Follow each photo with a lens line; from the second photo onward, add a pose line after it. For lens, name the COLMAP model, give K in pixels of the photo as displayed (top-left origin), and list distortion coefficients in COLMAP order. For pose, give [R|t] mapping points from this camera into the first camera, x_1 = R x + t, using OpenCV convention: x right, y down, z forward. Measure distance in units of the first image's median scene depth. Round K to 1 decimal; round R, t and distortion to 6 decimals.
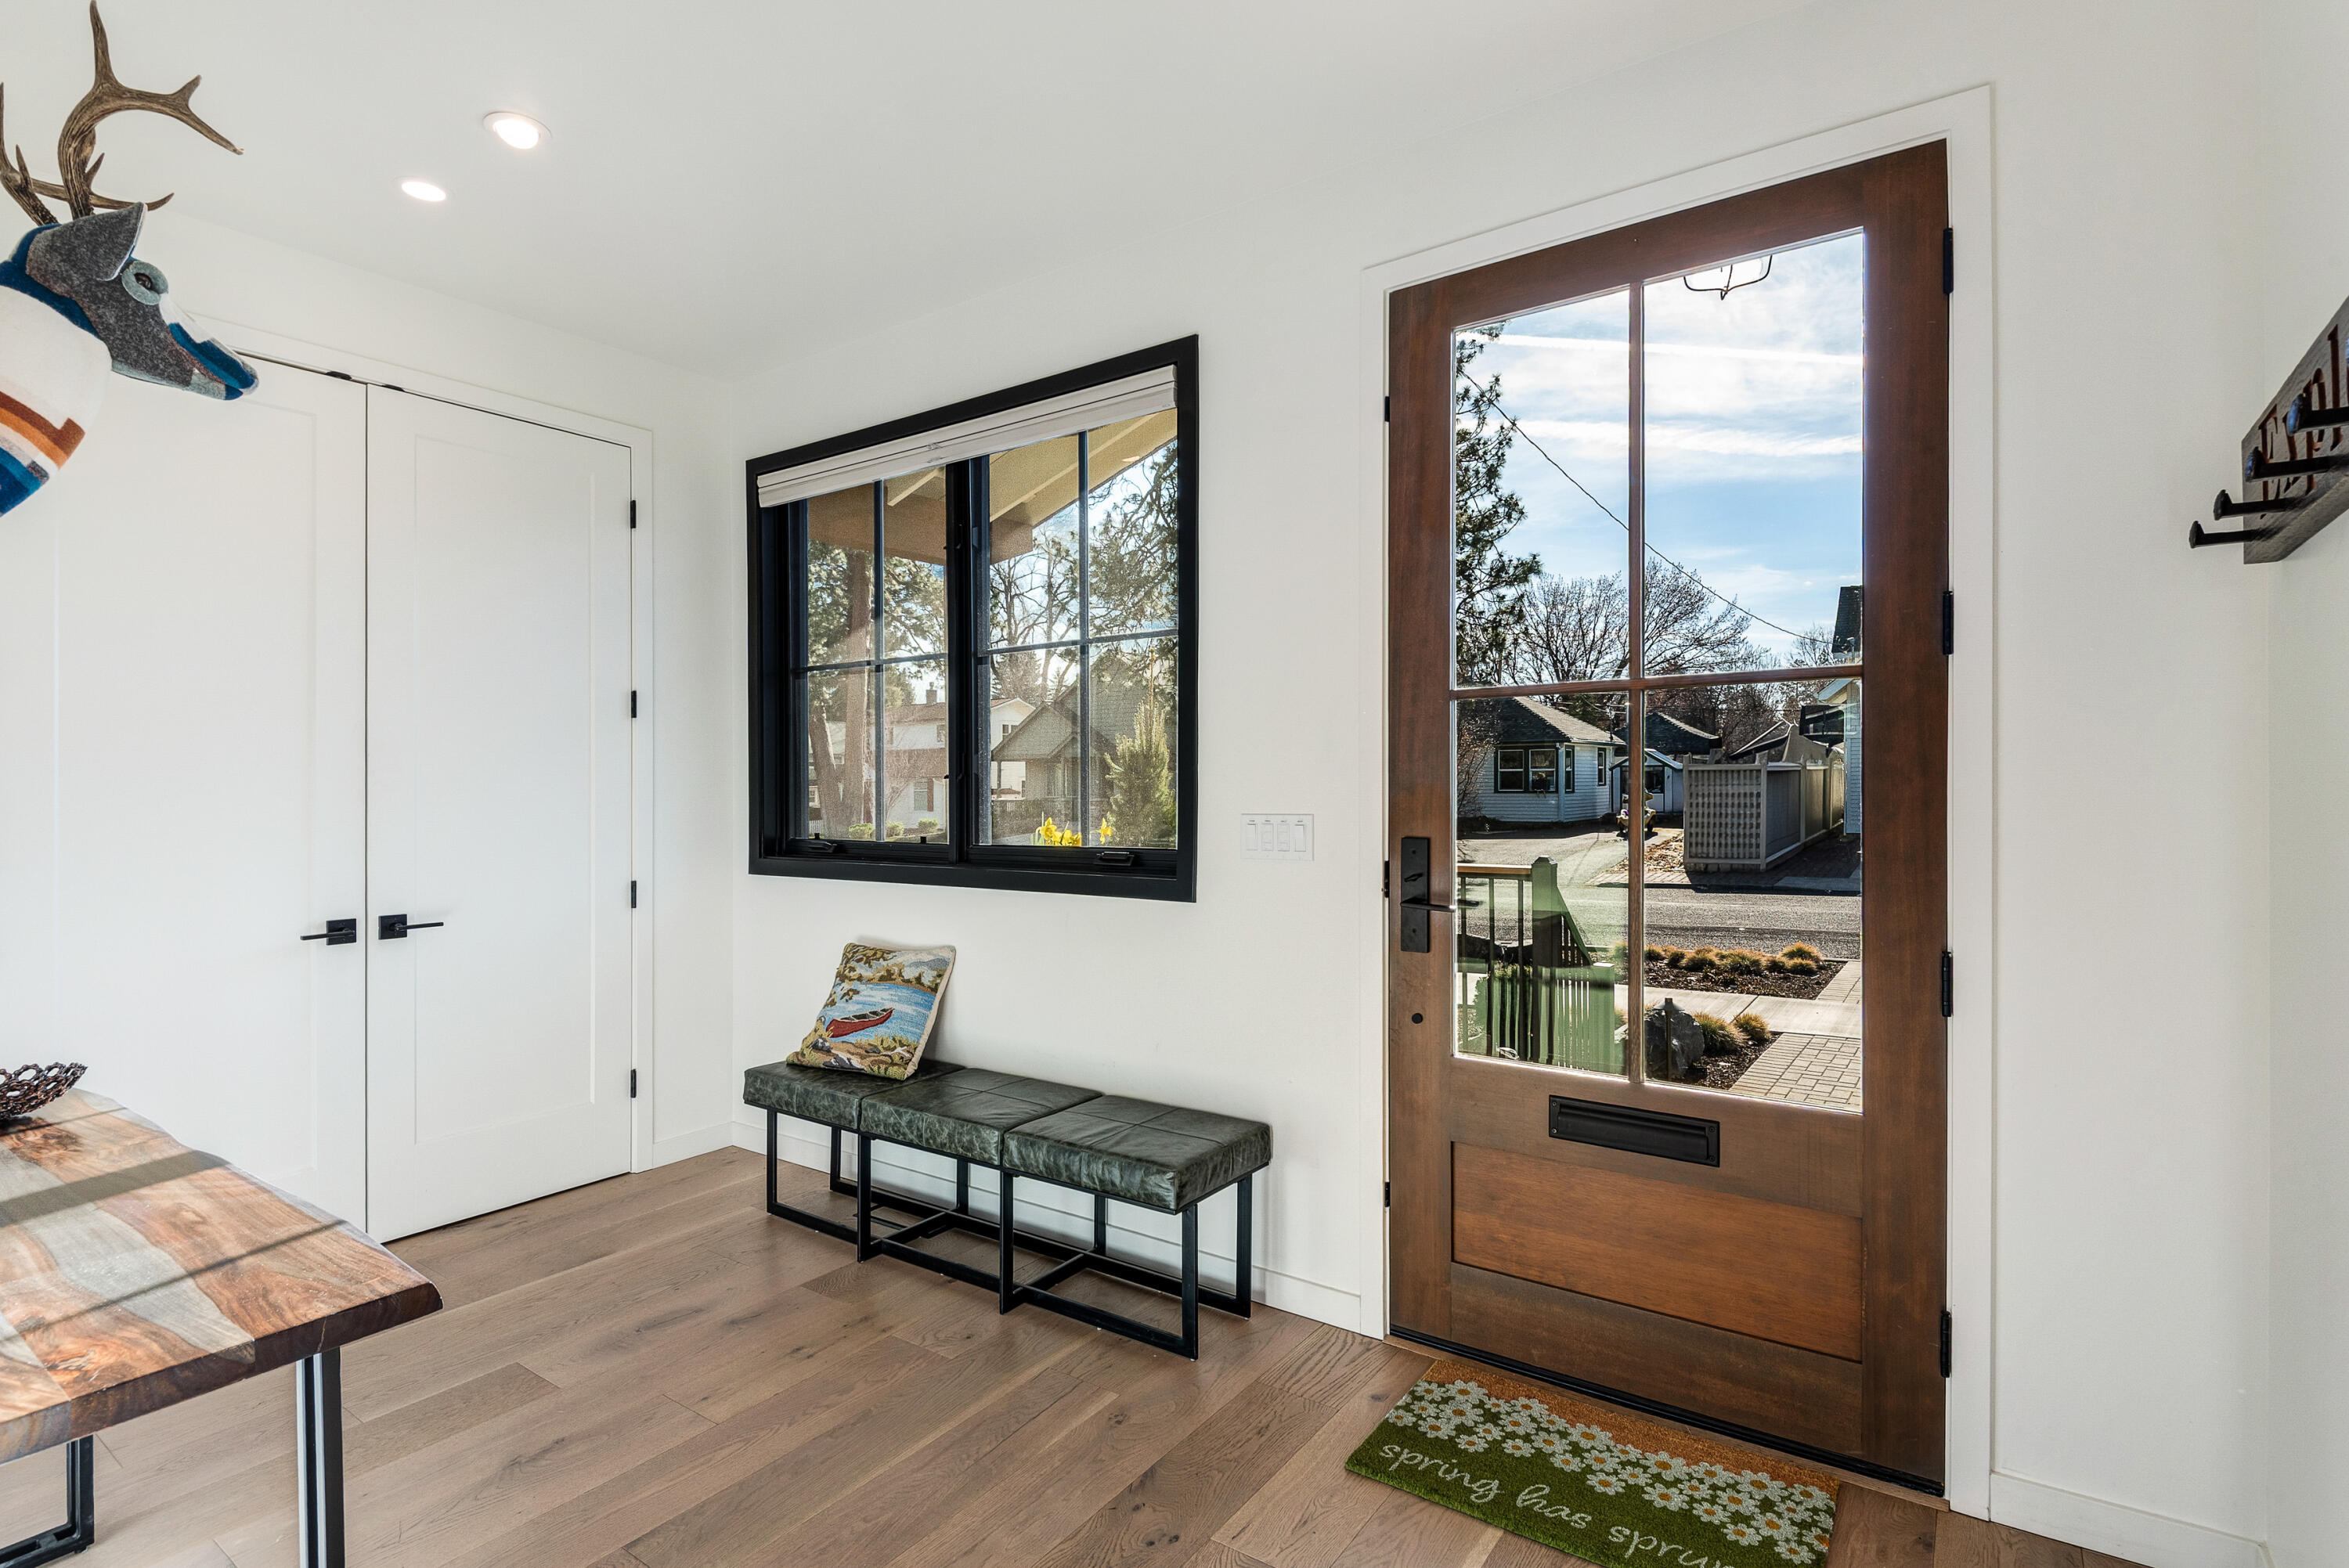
lens RADIAL K [[1125.9, 0, 1165.4], [0, 1125.9, 791.5], [0, 0, 1]] dist [0.034895, -0.010234]
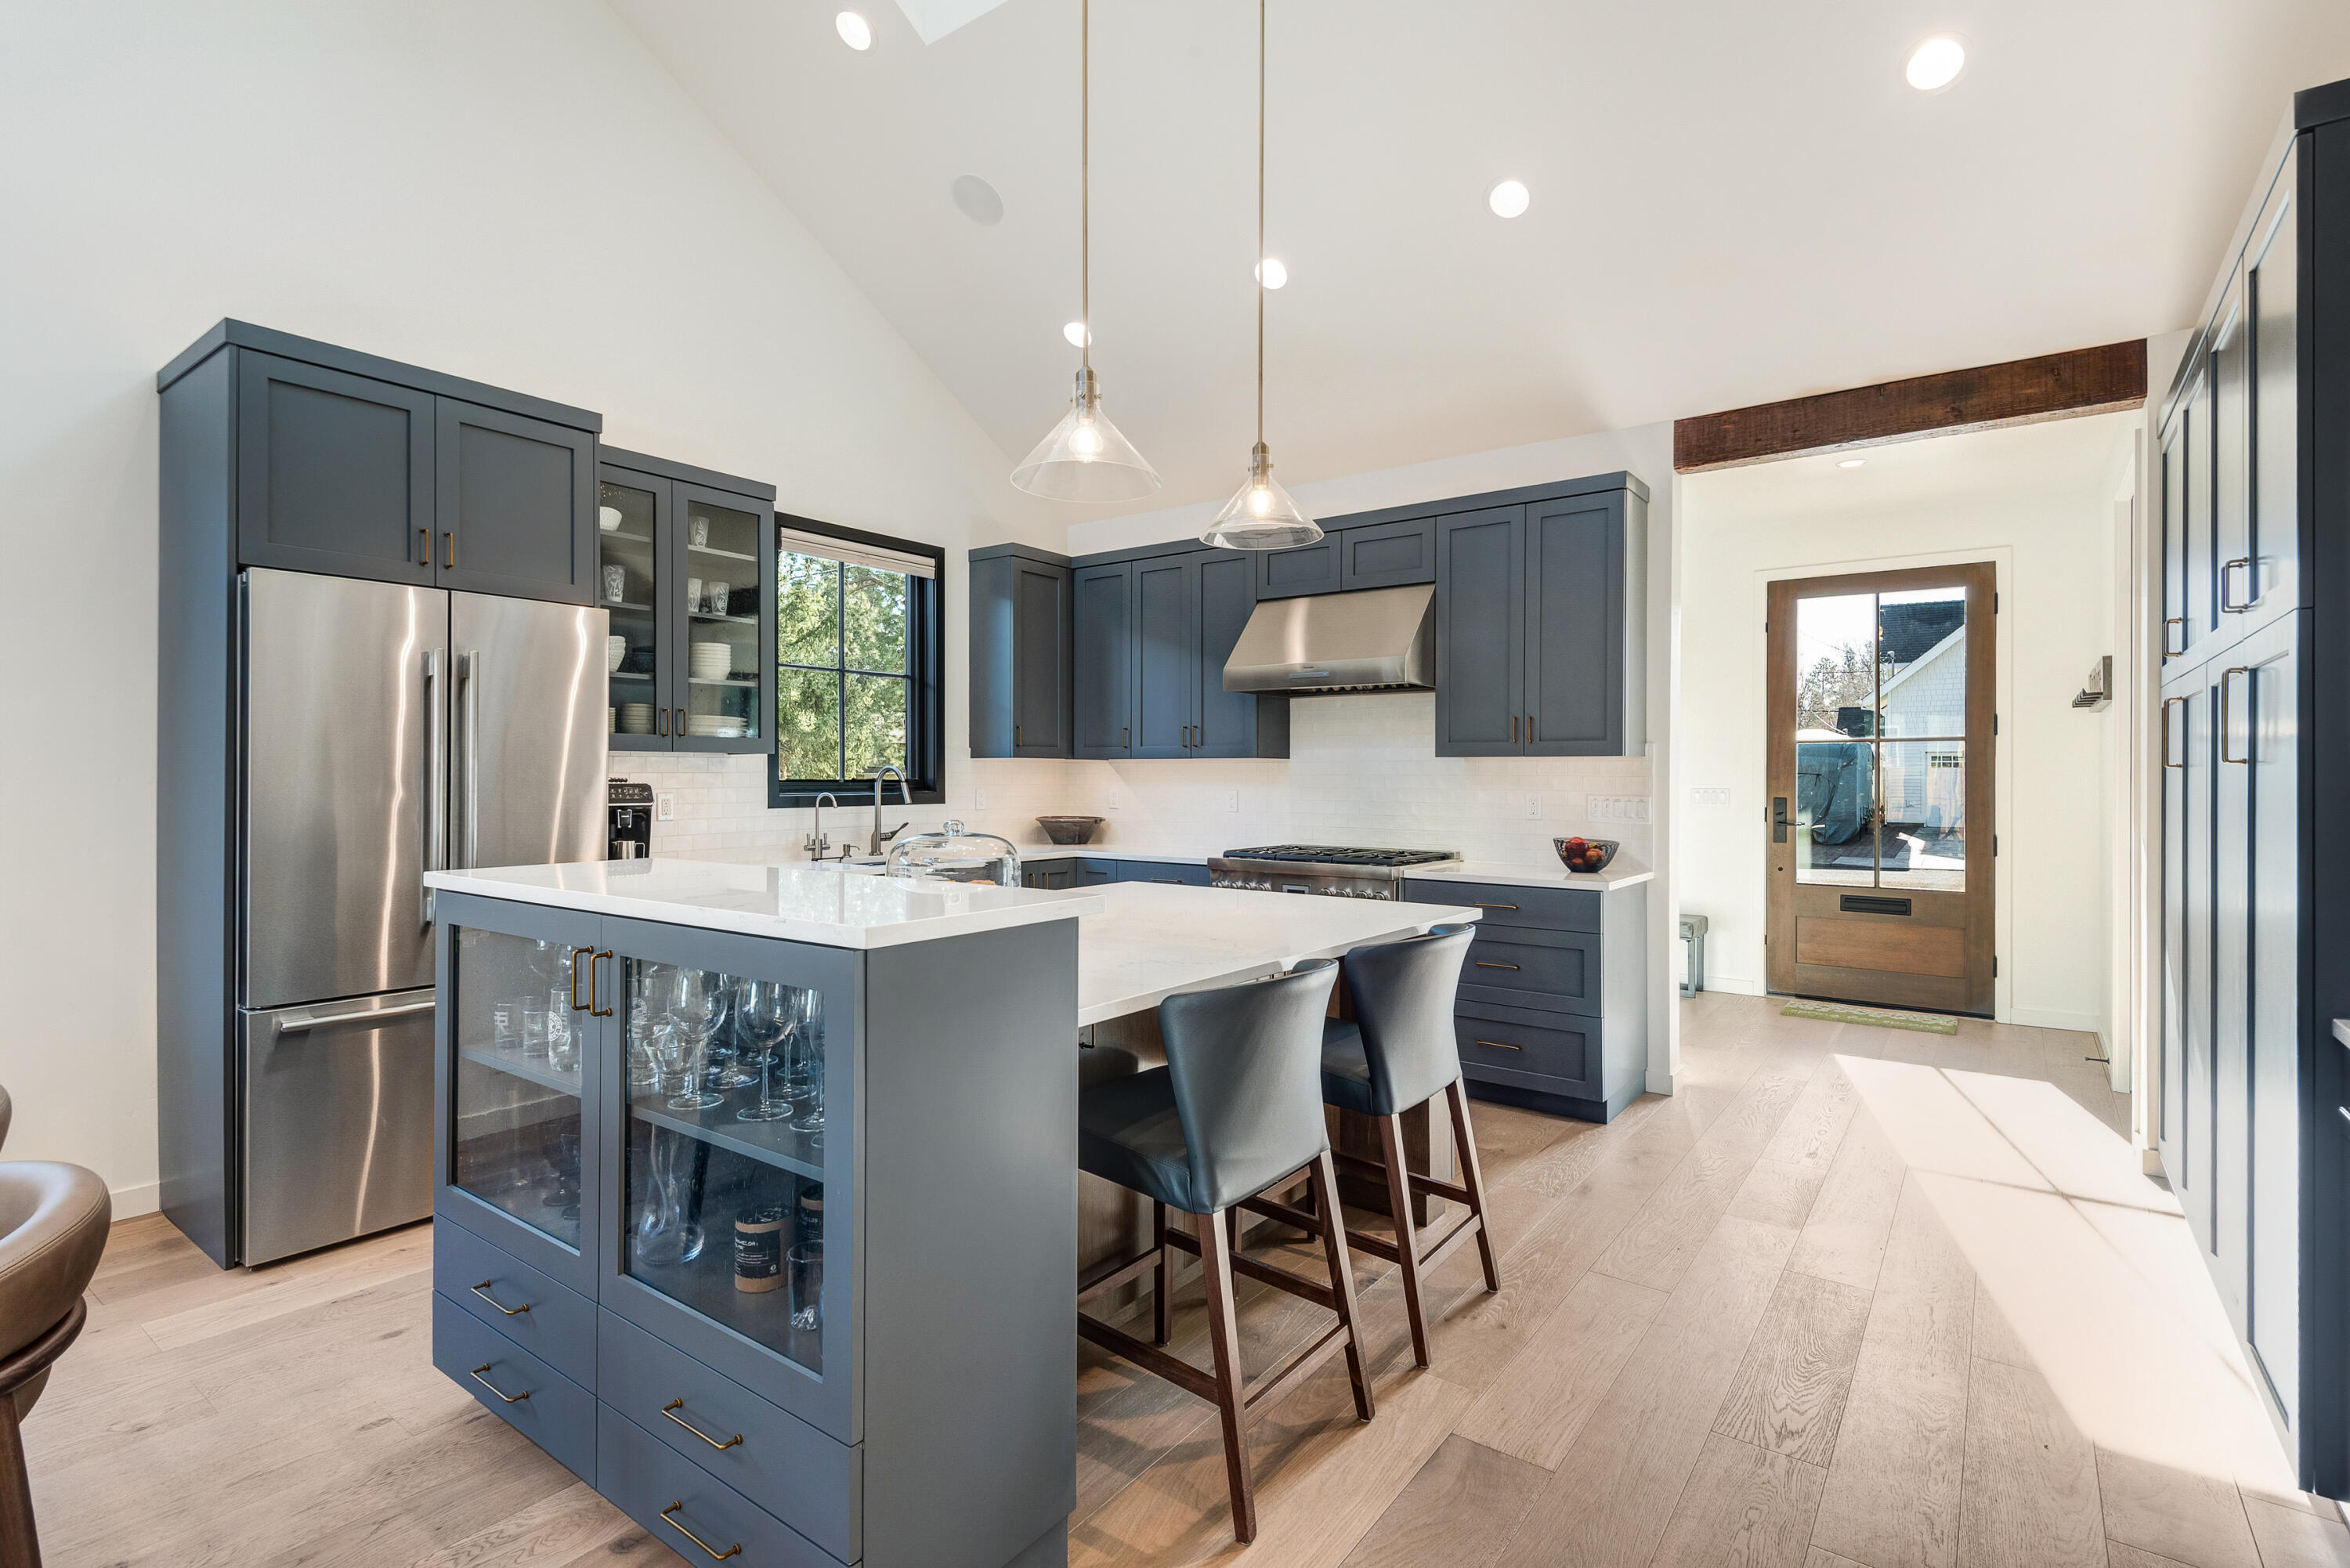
lens RADIAL K [[1126.4, 0, 1157.1], [0, 1126.4, 775.7], [0, 0, 1]] dist [0.034895, -0.010234]
pose [[0.998891, 0.000066, -0.047091, -1.234041], [-0.000007, 0.999999, 0.001261, -0.013308], [0.047091, -0.001260, 0.998890, -1.890051]]
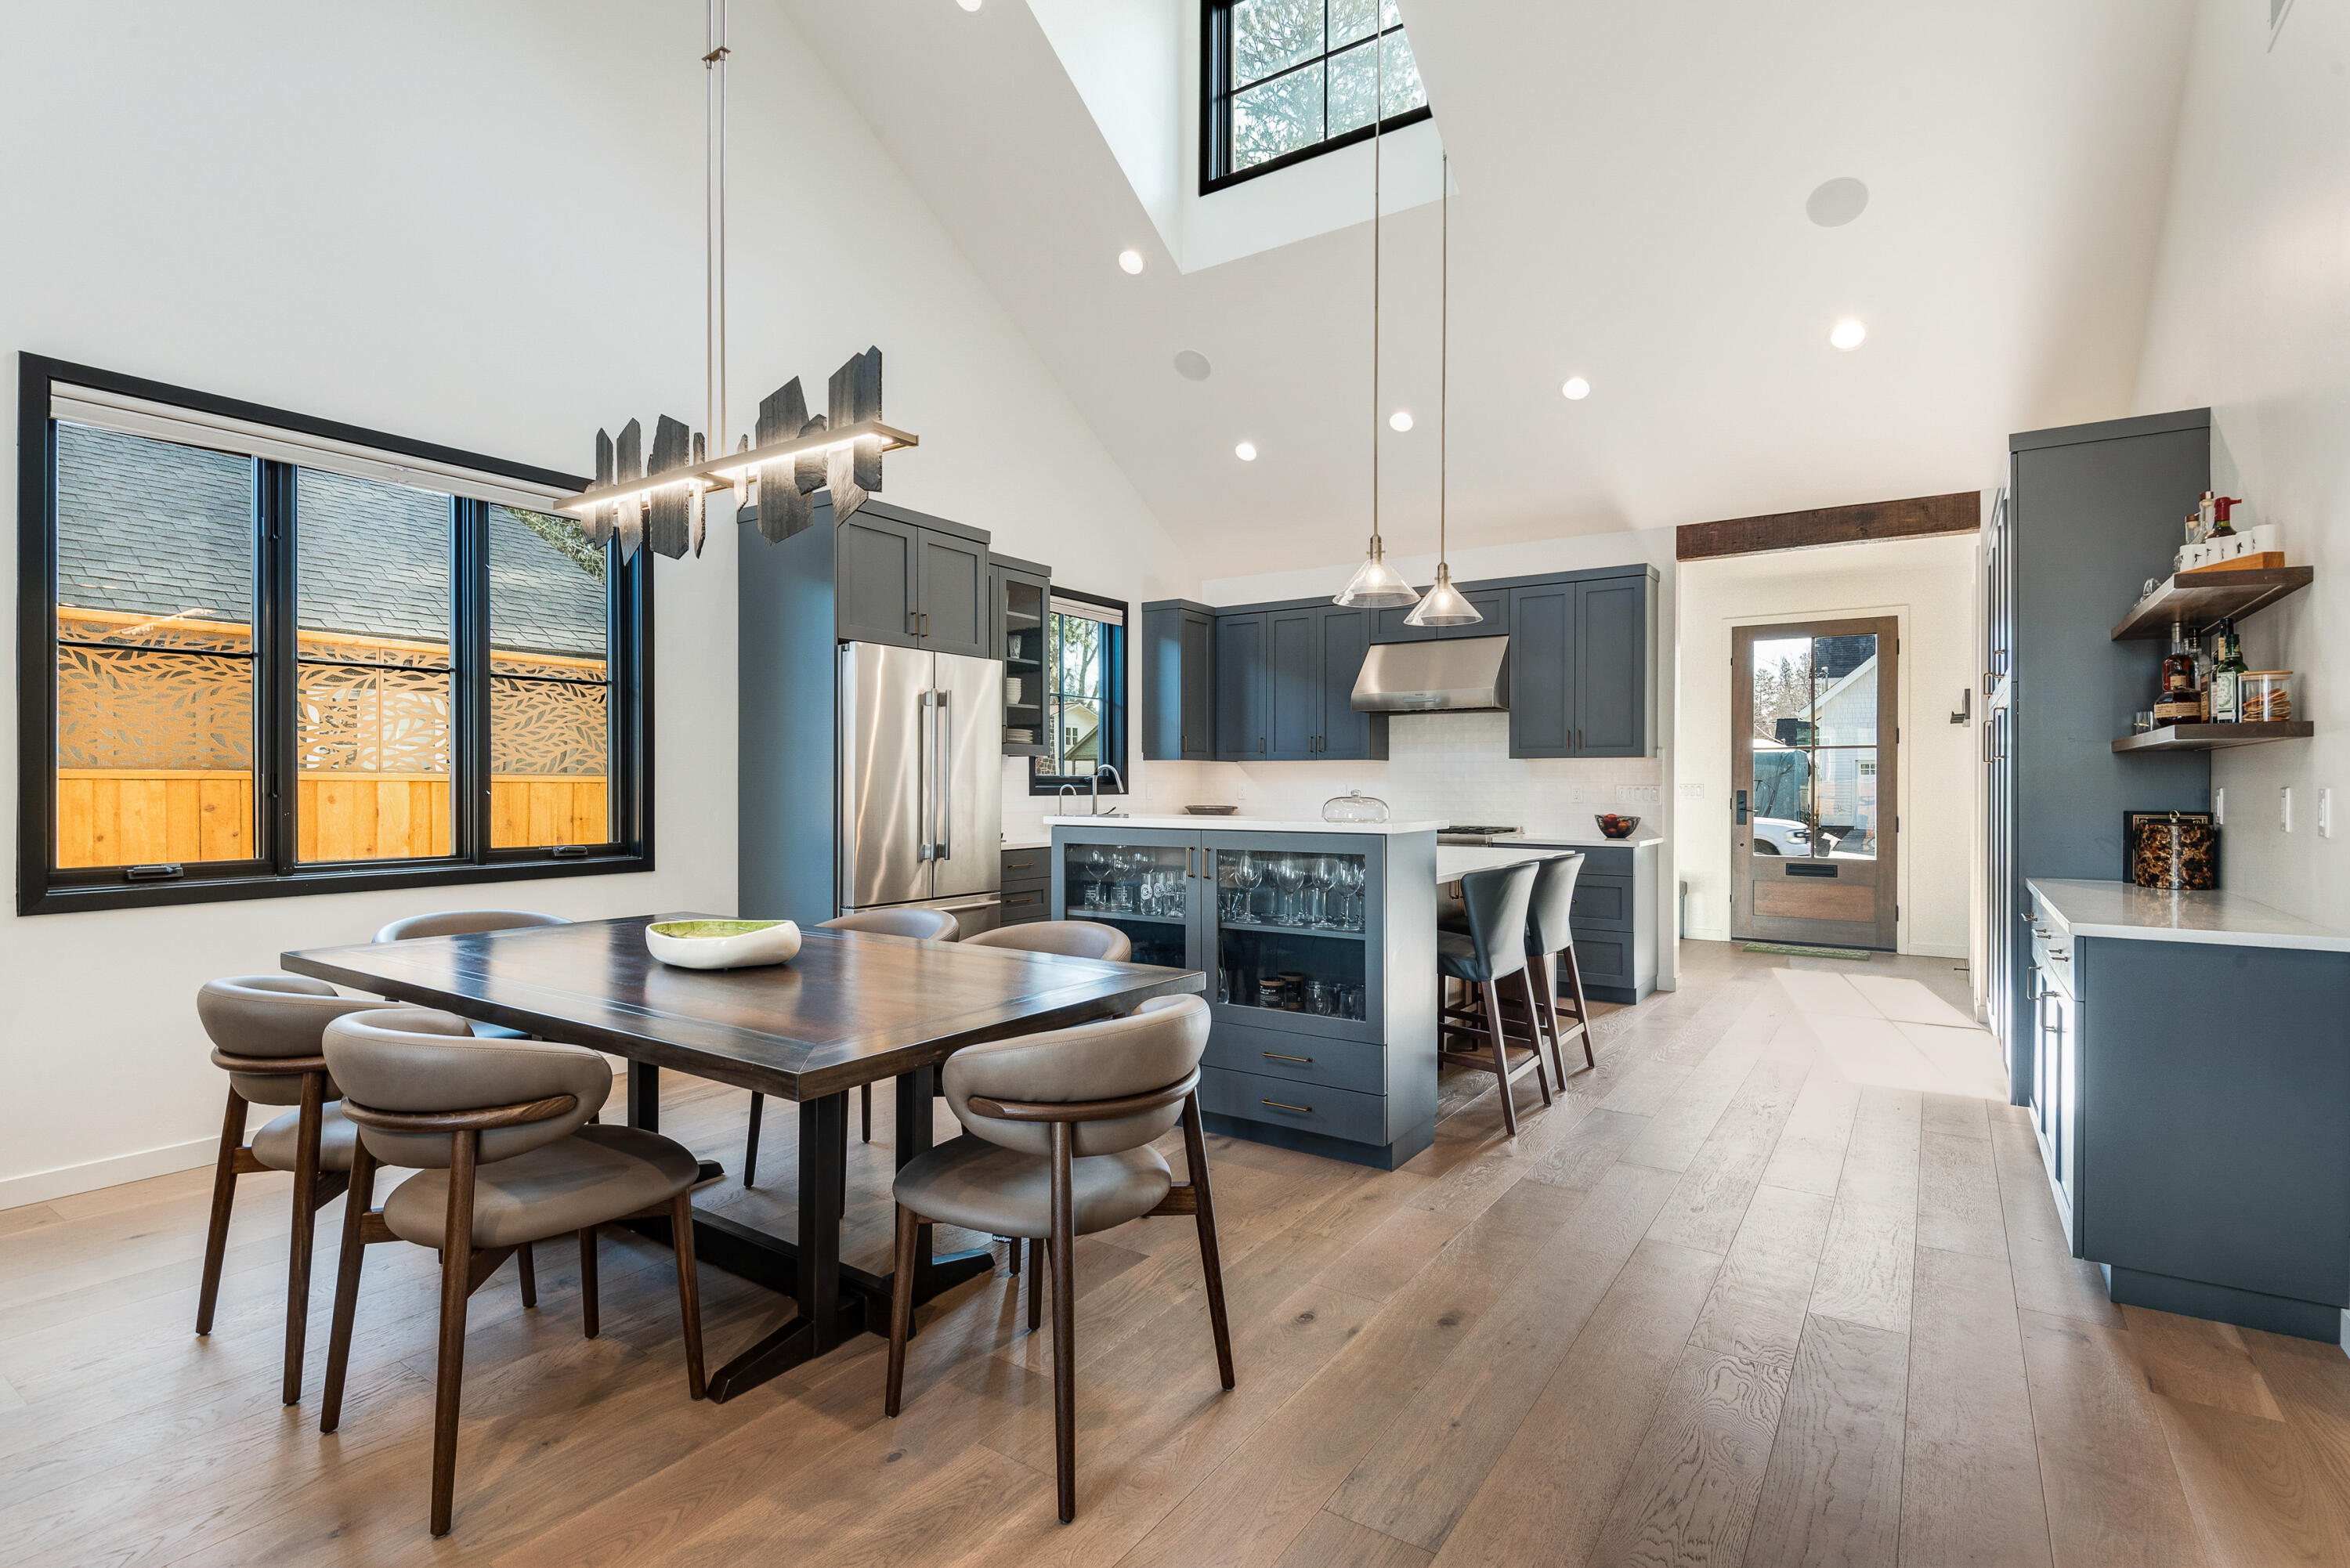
lens RADIAL K [[1126.4, 0, 1161.8], [0, 1126.4, 788.2], [0, 0, 1]] dist [0.034895, -0.010234]
pose [[0.999995, -0.000750, -0.002937, -1.742620], [0.000763, 0.999990, 0.004517, 0.019402], [0.002934, -0.004519, 0.999985, -2.780747]]
